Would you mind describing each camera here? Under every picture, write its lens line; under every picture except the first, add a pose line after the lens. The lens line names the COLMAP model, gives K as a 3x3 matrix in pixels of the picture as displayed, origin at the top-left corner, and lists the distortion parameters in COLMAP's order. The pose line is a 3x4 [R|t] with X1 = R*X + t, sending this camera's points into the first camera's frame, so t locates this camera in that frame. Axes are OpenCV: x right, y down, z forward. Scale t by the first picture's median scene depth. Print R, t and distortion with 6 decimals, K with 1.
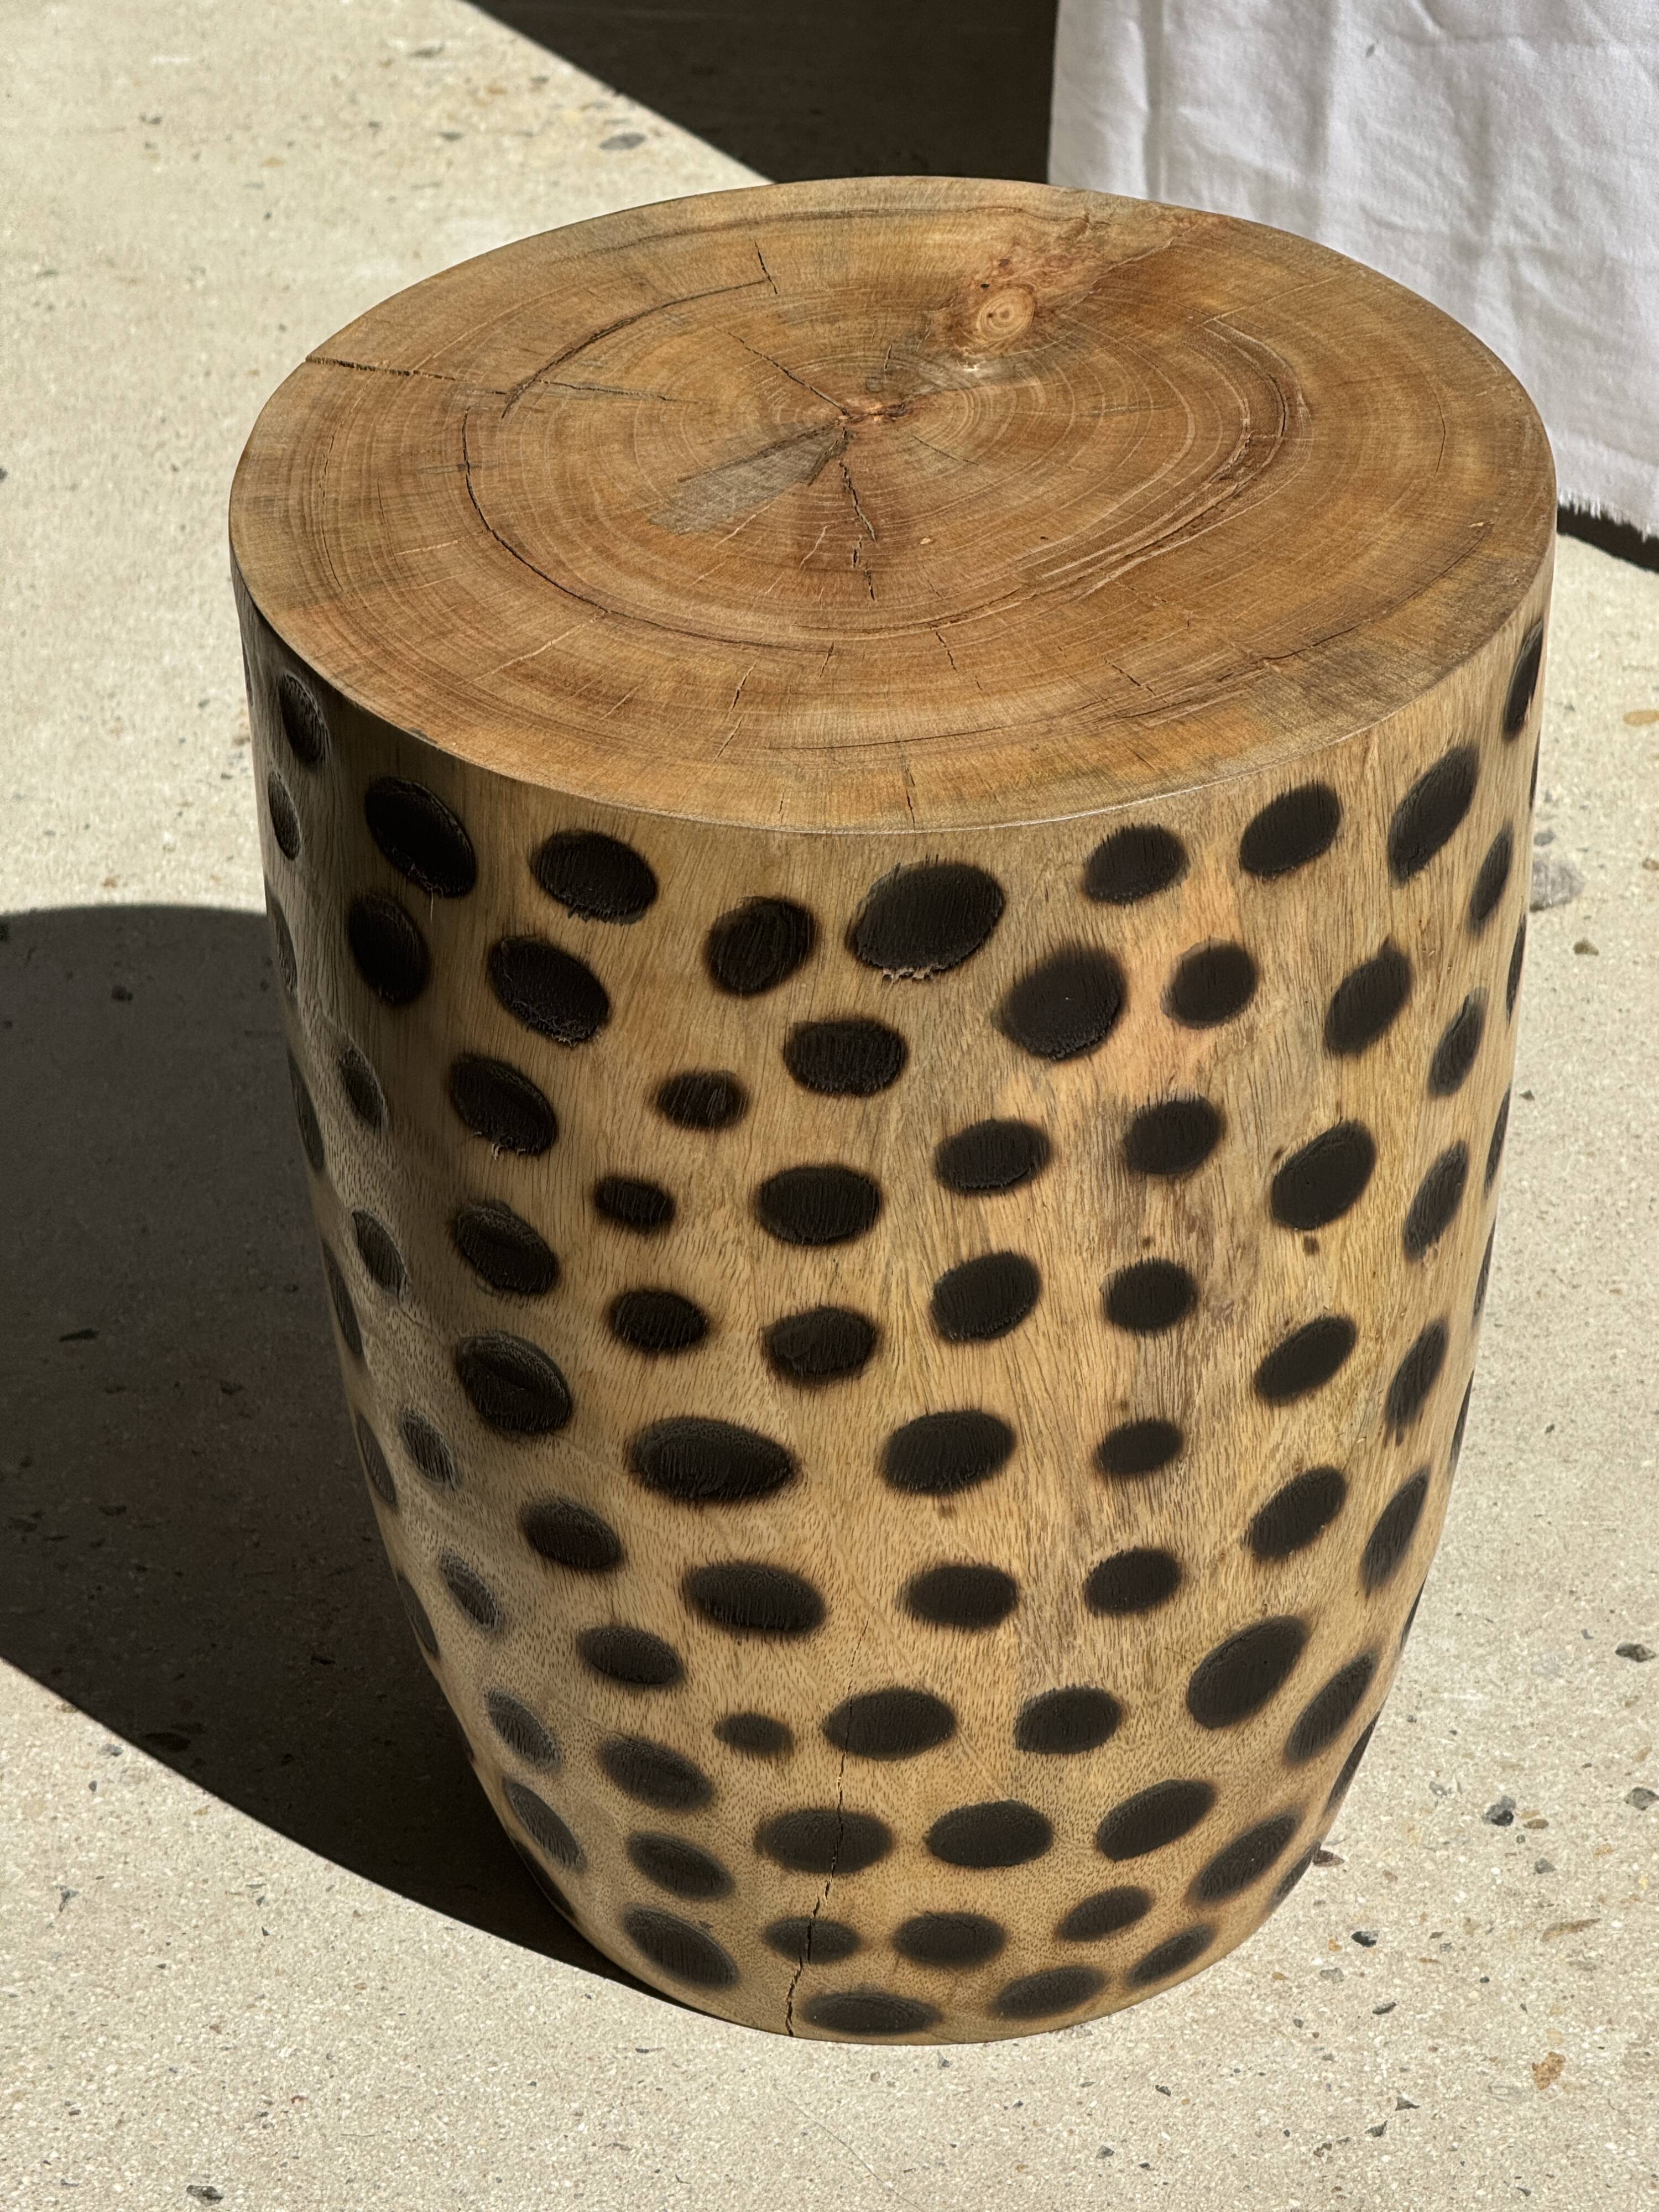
lens RADIAL K [[7859.2, 0, 826.8], [0, 7859.2, 1339.9], [0, 0, 1]] dist [0.217448, 0.639898]
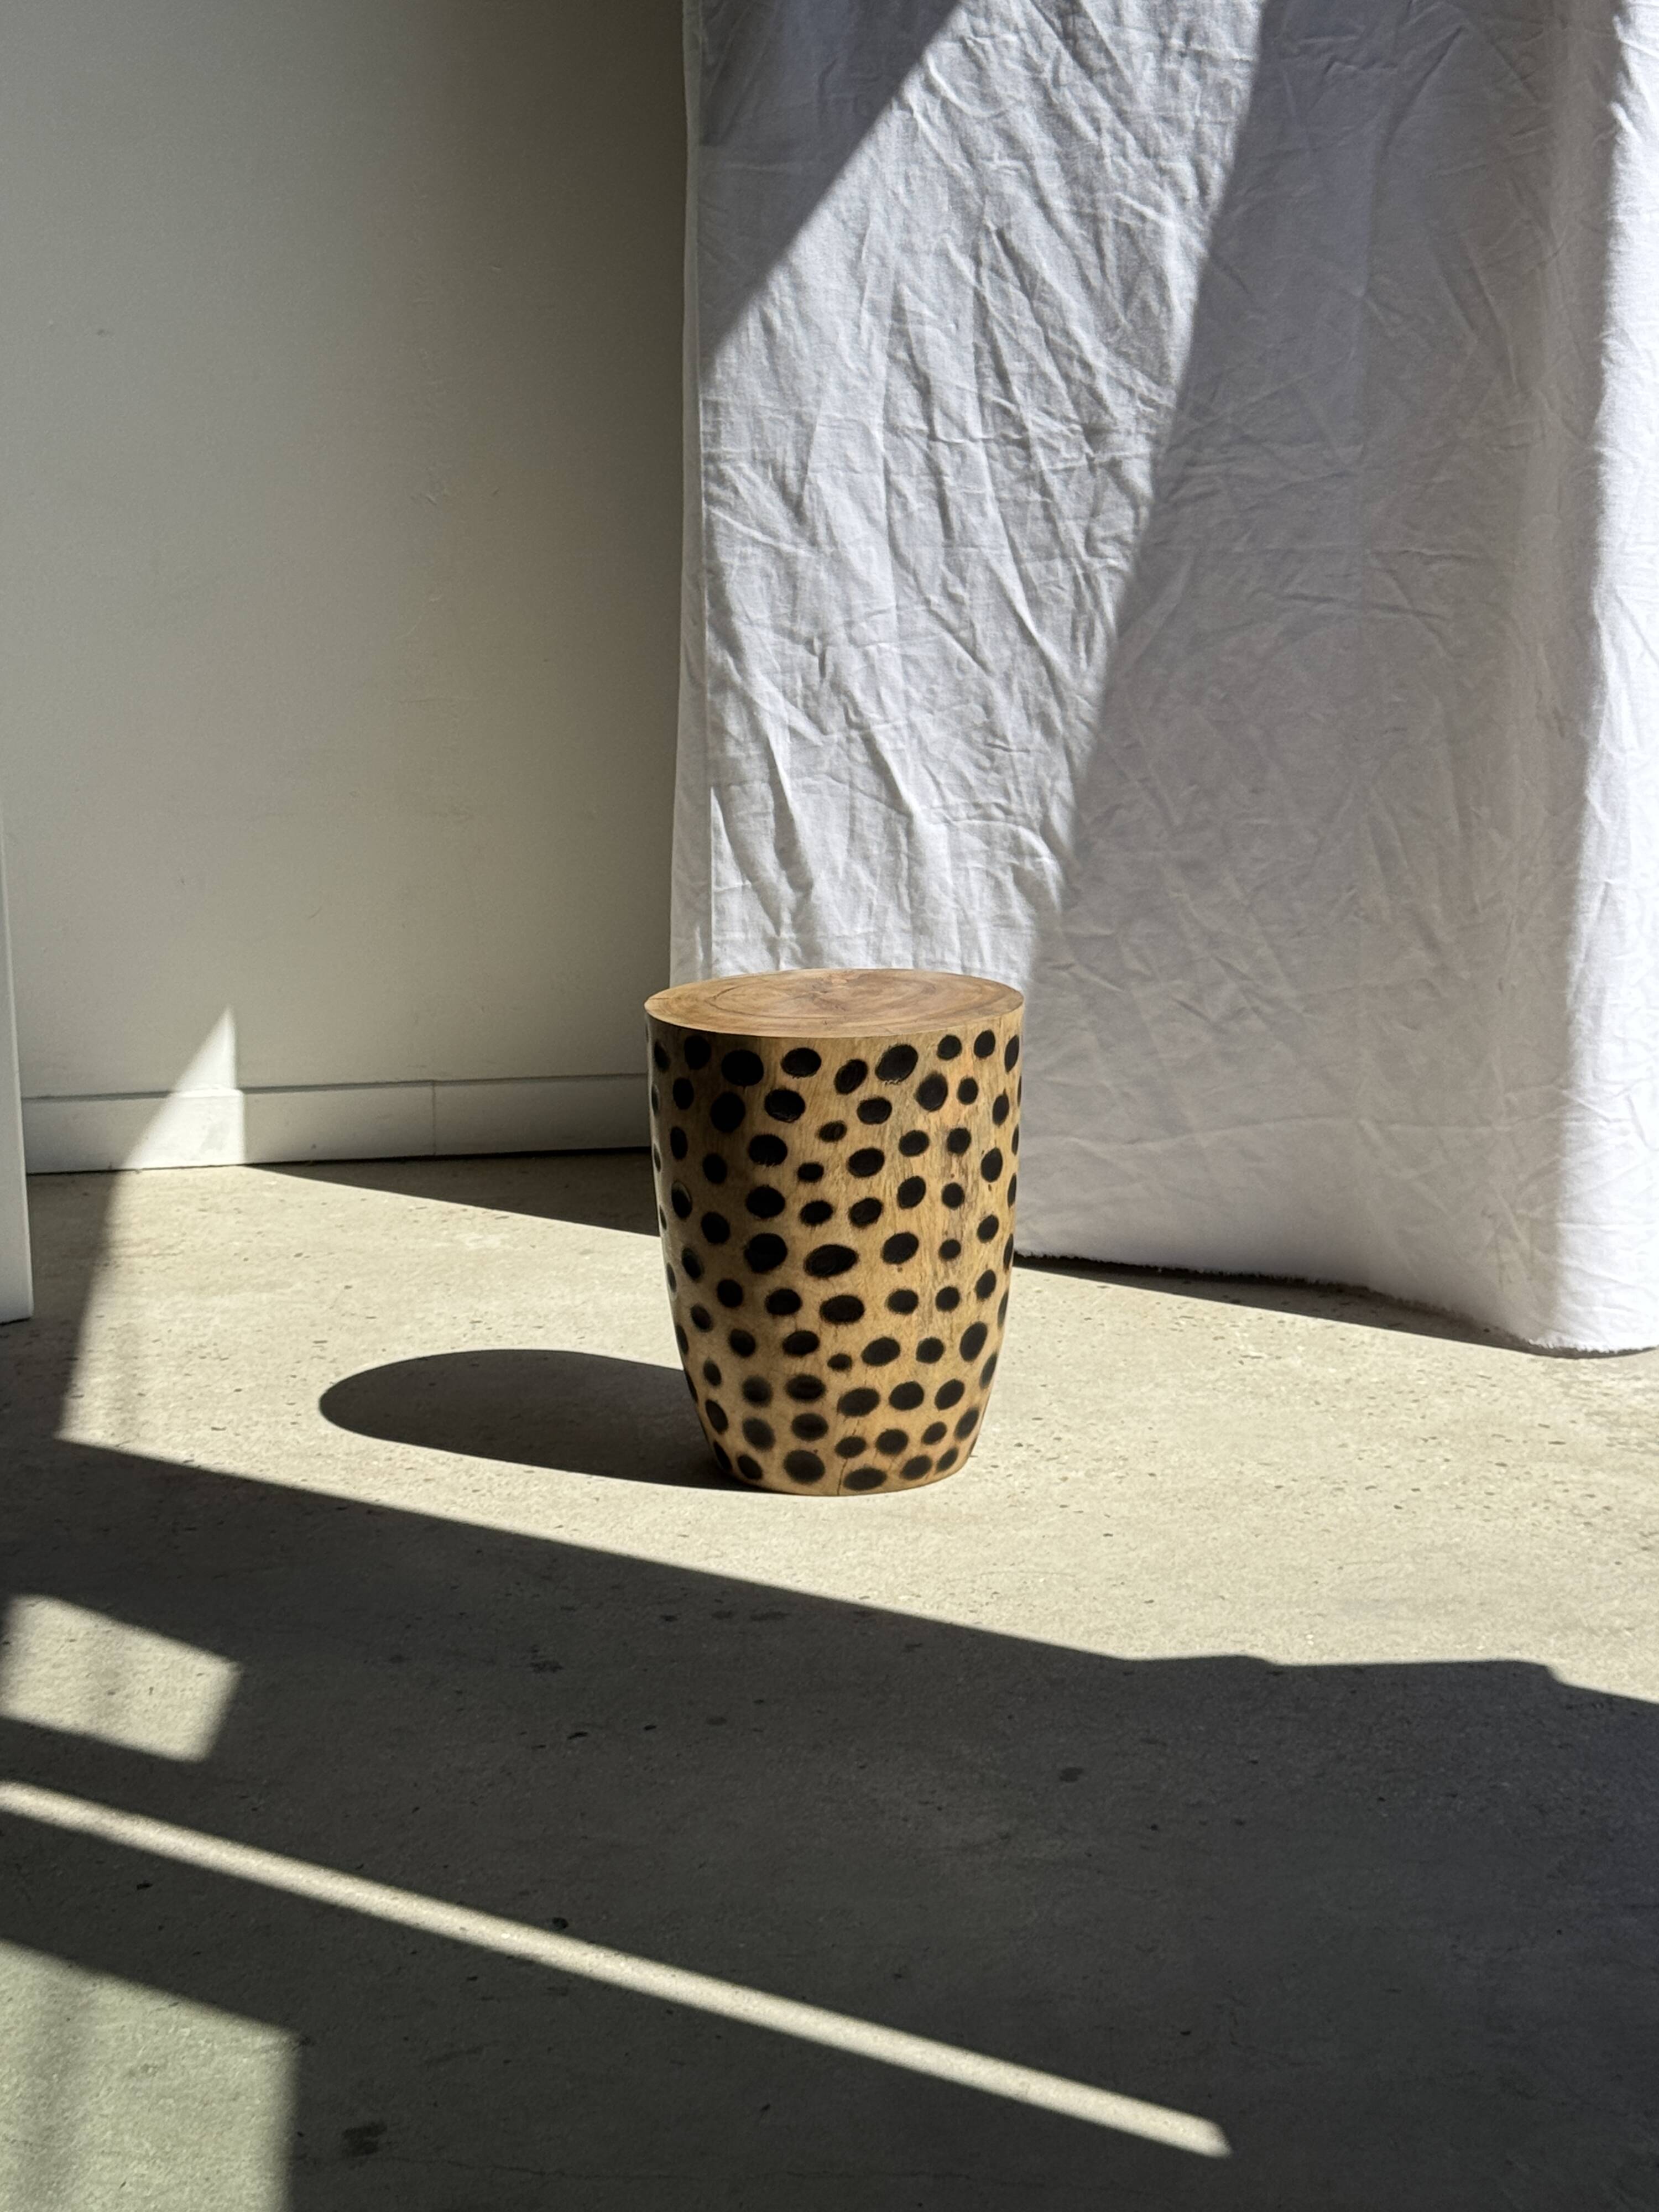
lens RADIAL K [[3737.8, 0, 776.8], [0, 3737.8, 1242.4], [0, 0, 1]] dist [-0.033329, 1.808932]
pose [[0.964497, -0.064827, 0.256013, -0.456747], [0.154393, 0.924898, -0.347457, 0.573853], [-0.214261, 0.374648, 0.902071, -0.461037]]
